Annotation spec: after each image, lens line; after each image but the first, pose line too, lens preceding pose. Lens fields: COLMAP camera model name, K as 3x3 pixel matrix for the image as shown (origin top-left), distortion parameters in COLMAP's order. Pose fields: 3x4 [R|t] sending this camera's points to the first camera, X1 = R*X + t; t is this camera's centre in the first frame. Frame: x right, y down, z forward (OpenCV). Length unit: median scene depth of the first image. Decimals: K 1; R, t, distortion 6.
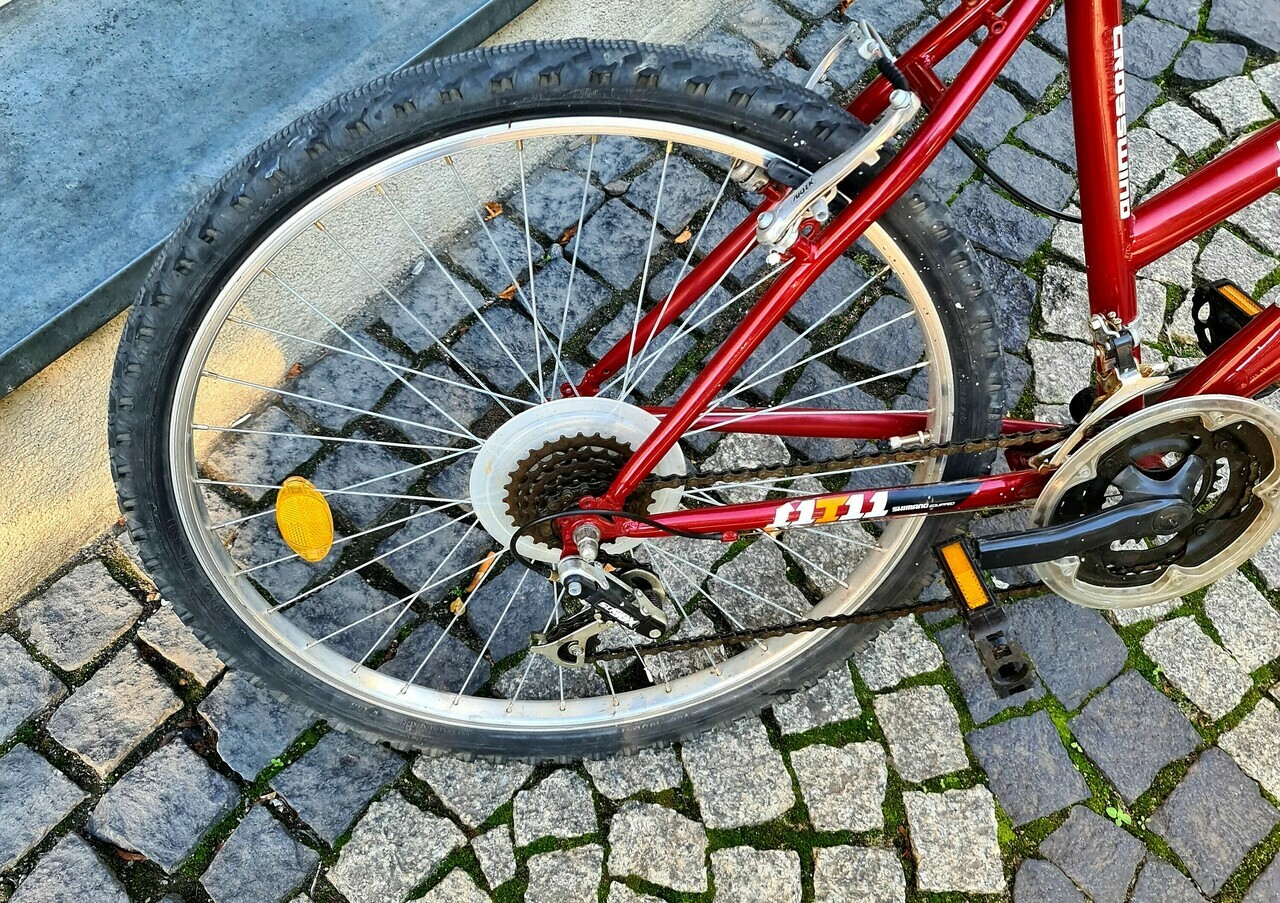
lens RADIAL K [[1279.7, 0, 638.9], [0, 1279.7, 445.8], [0, 0, 1]] dist [0.047987, 0.000000]
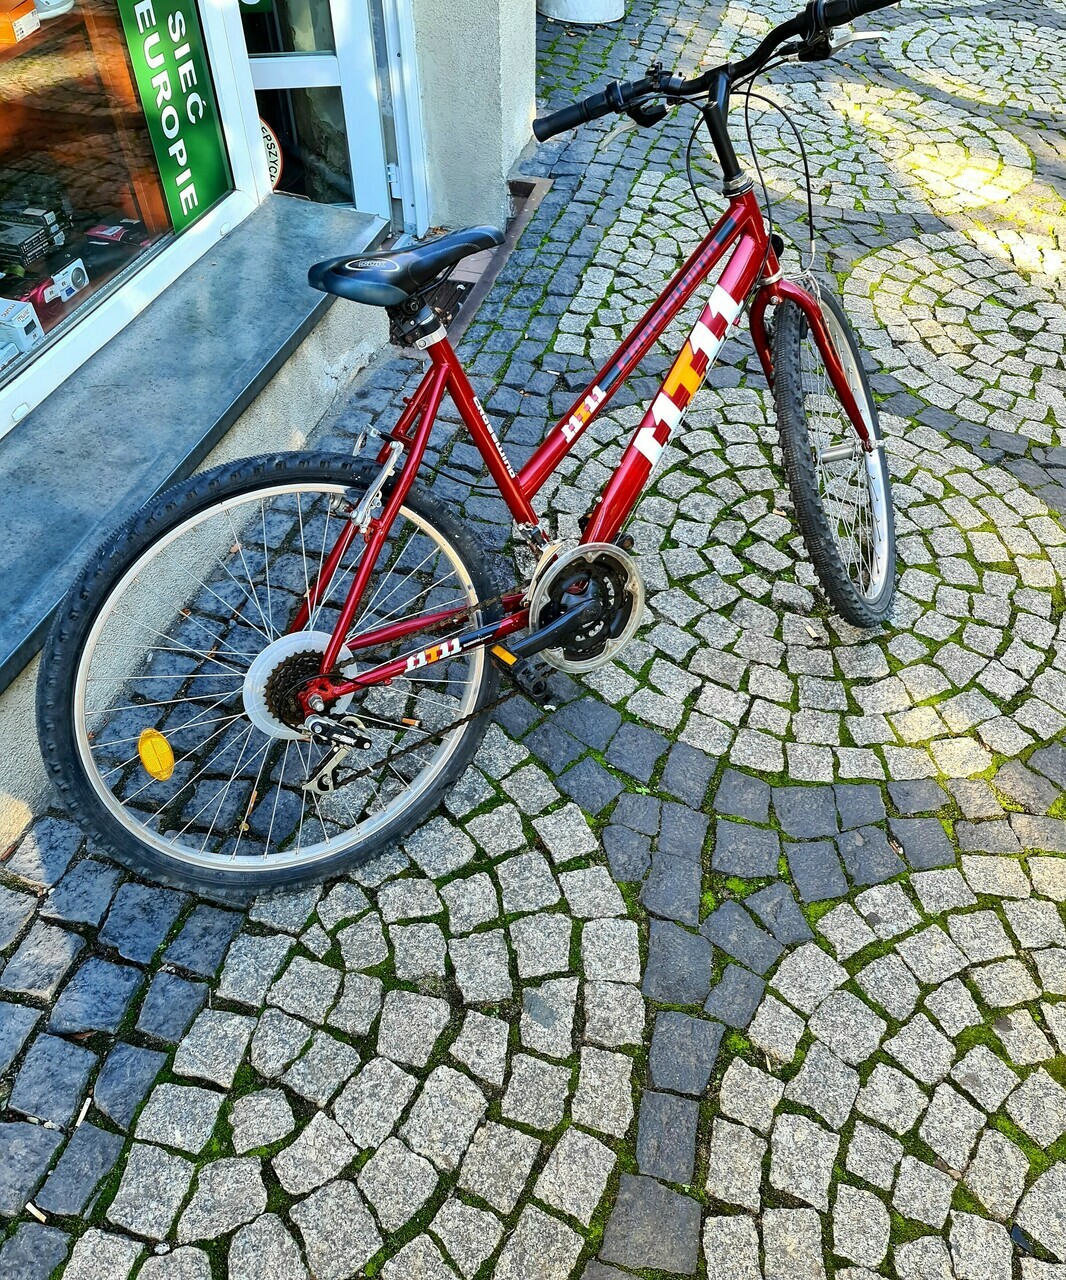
lens RADIAL K [[1082.1, 0, 561.3], [0, 1082.1, 560.9], [0, 0, 1]] dist [0.066687, -0.037958]
pose [[0.906222, -0.286937, 0.310531, -0.118404], [0.360282, 0.908435, -0.211997, 0.277333], [-0.221267, 0.303995, 0.926622, -0.501915]]
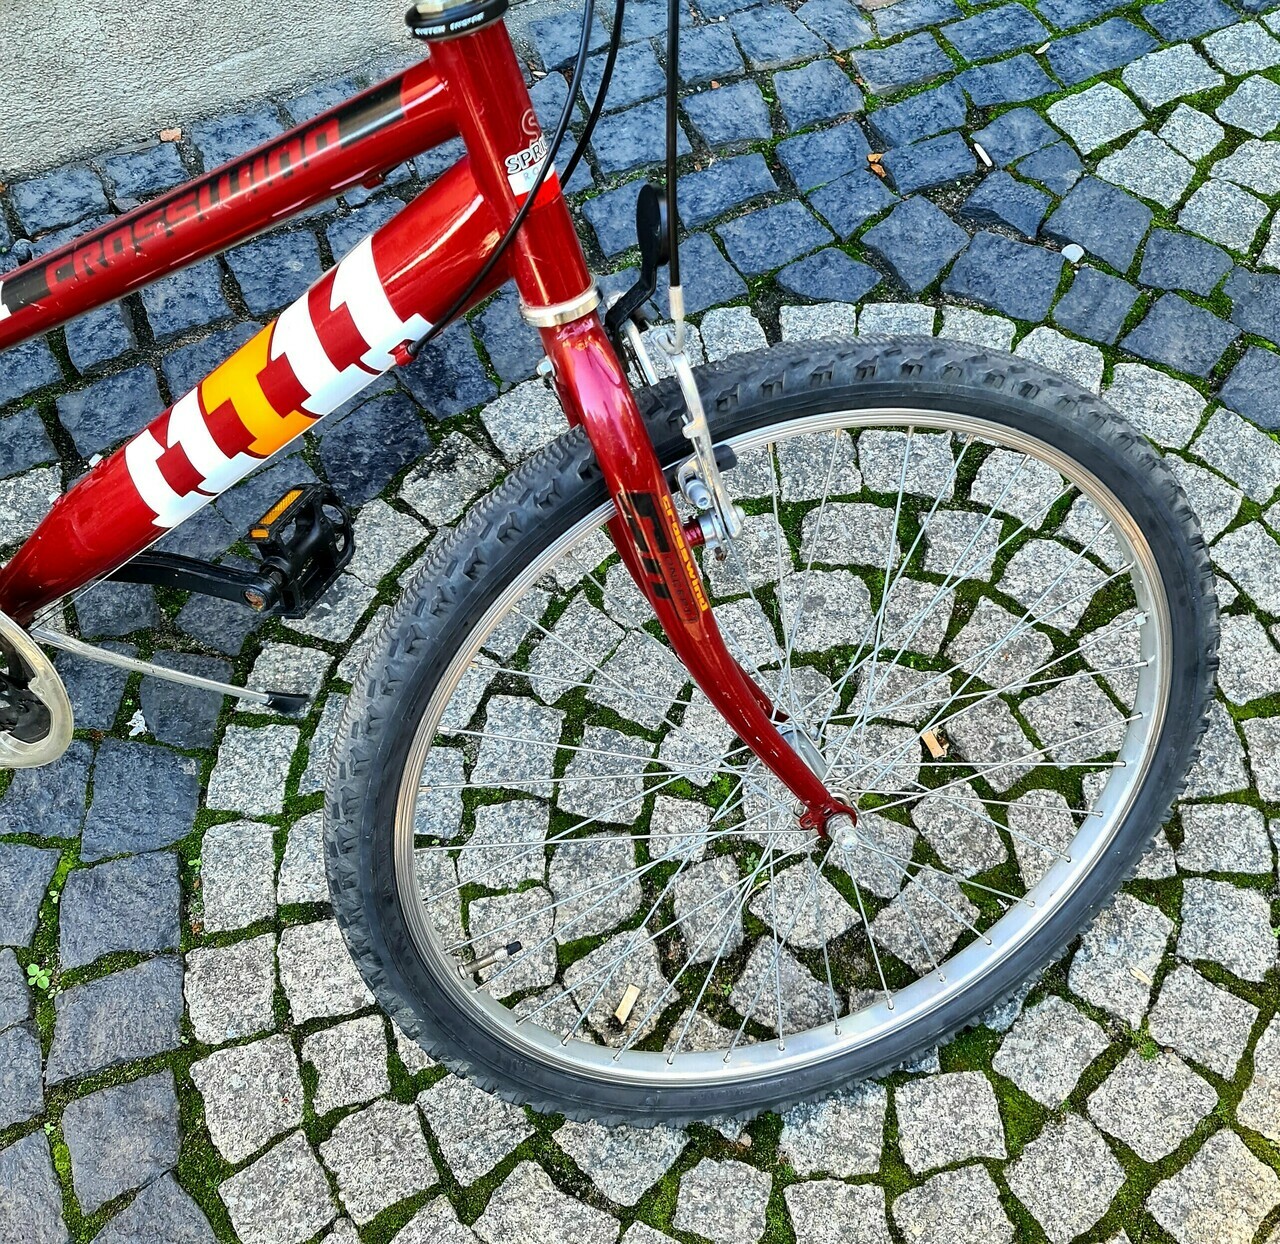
lens RADIAL K [[1361.2, 0, 741.1], [0, 1361.2, 626.6], [0, 0, 1]] dist [0.046698, 0.000000]
pose [[0.899101, 0.363534, -0.243844, 1.002619], [-0.339126, 0.930697, 0.137100, -0.272097], [0.276785, -0.040573, 0.960075, 0.175352]]
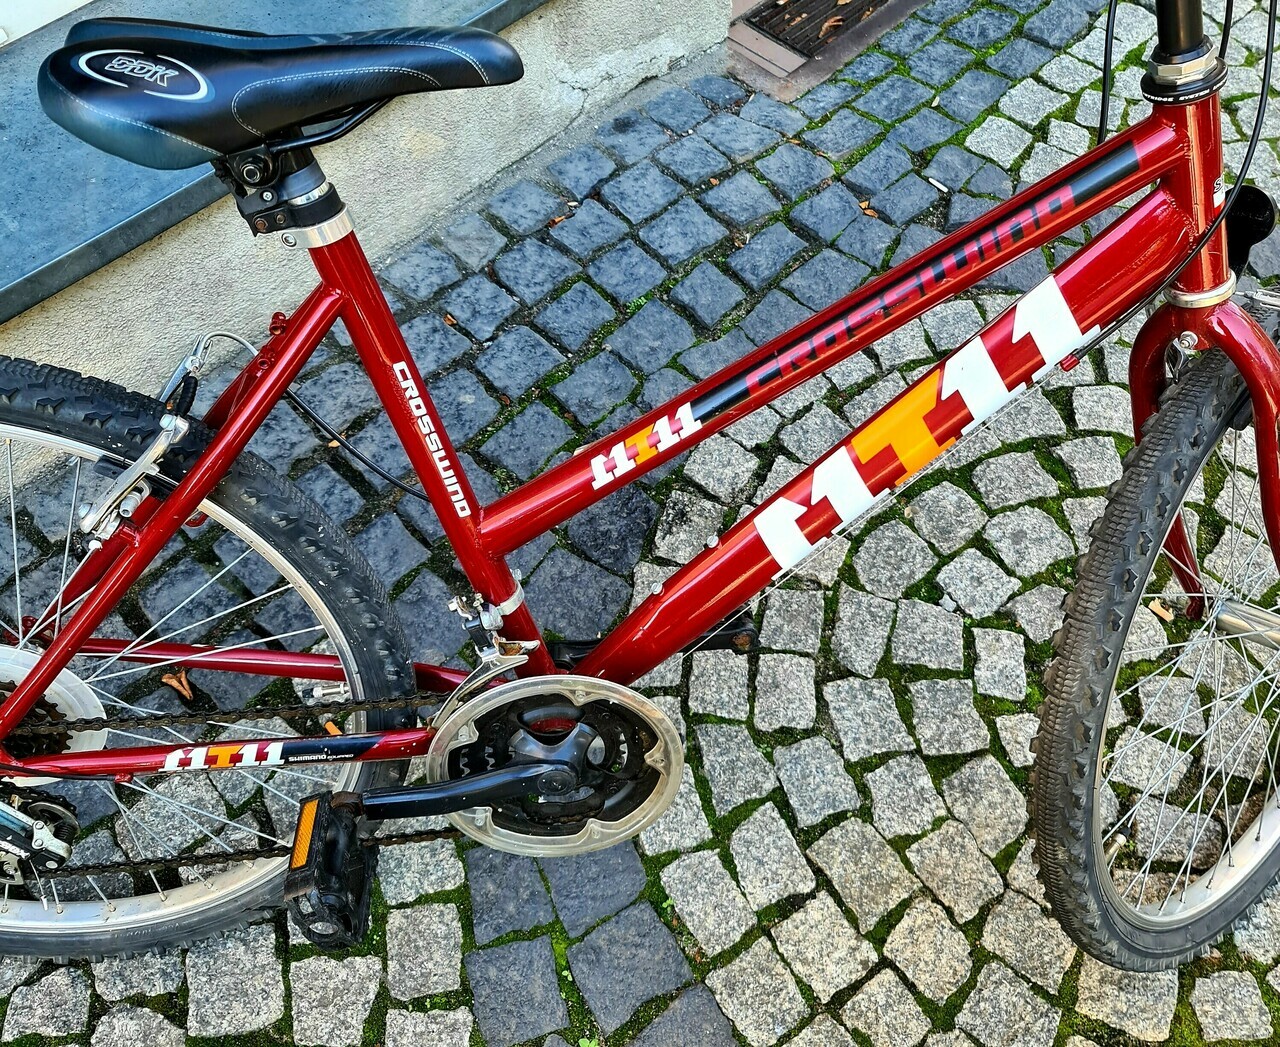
lens RADIAL K [[1284.4, 0, 643.4], [0, 1284.4, 469.8], [0, 0, 1]] dist [0.044922, 0.000000]
pose [[0.997228, 0.060497, -0.043323, 0.434770], [-0.062886, 0.996444, -0.056085, -0.124038], [0.039776, 0.058654, 0.997486, -0.071116]]
